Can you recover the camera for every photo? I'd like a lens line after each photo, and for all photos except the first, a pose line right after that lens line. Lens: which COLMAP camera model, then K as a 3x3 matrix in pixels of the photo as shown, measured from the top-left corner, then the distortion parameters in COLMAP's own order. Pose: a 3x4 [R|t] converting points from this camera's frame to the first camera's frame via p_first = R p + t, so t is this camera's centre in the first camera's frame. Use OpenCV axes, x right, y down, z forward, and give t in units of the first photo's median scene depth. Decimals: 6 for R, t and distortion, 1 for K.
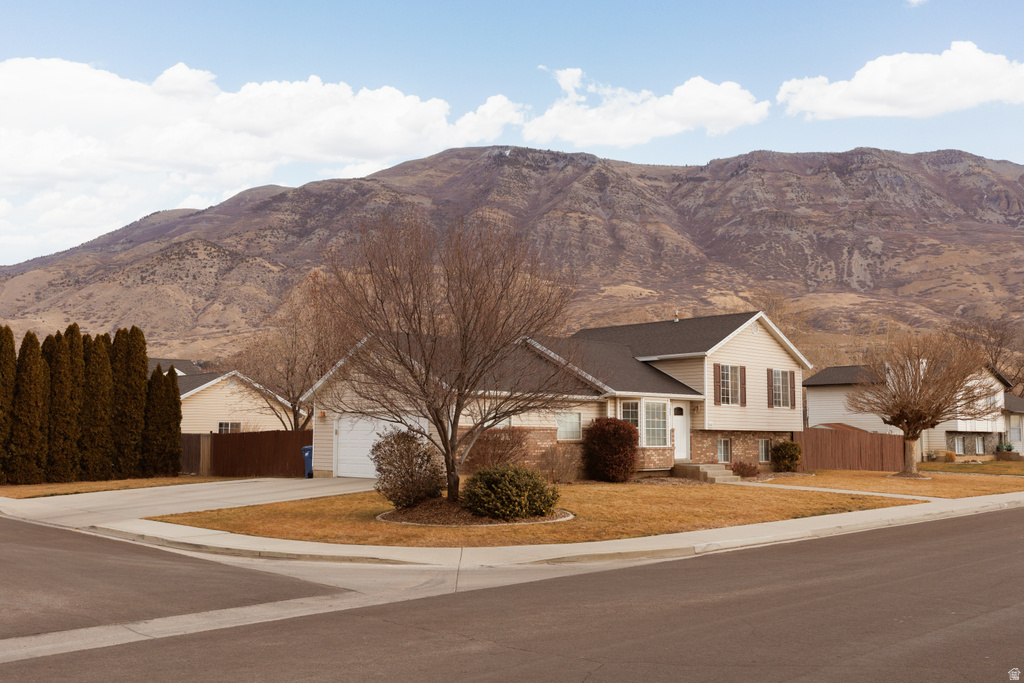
lens RADIAL K [[969.5, 0, 528.2], [0, 969.5, 334.8], [0, 0, 1]] dist [0.002976, 0.000000]
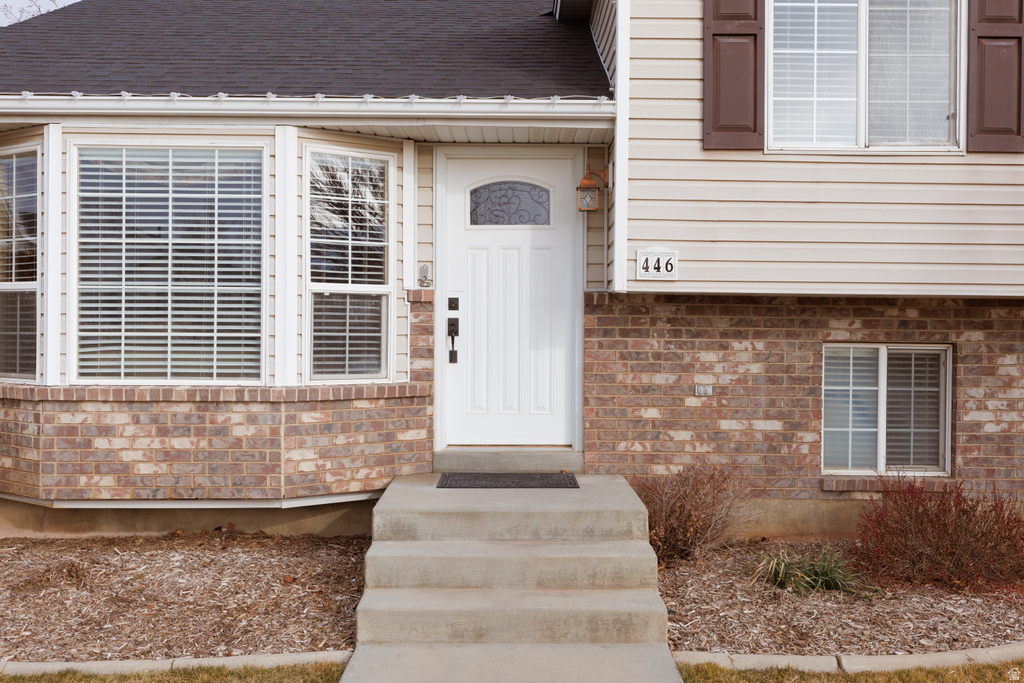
lens RADIAL K [[969.5, 0, 512.3], [0, 969.5, 341.1], [0, 0, 1]] dist [0.002976, 0.000000]
pose [[0.720828, 0.004073, -0.693102, 0.289732], [0.069096, 0.994579, 0.077704, 0.091165], [0.689661, -0.103902, 0.716639, 0.855516]]
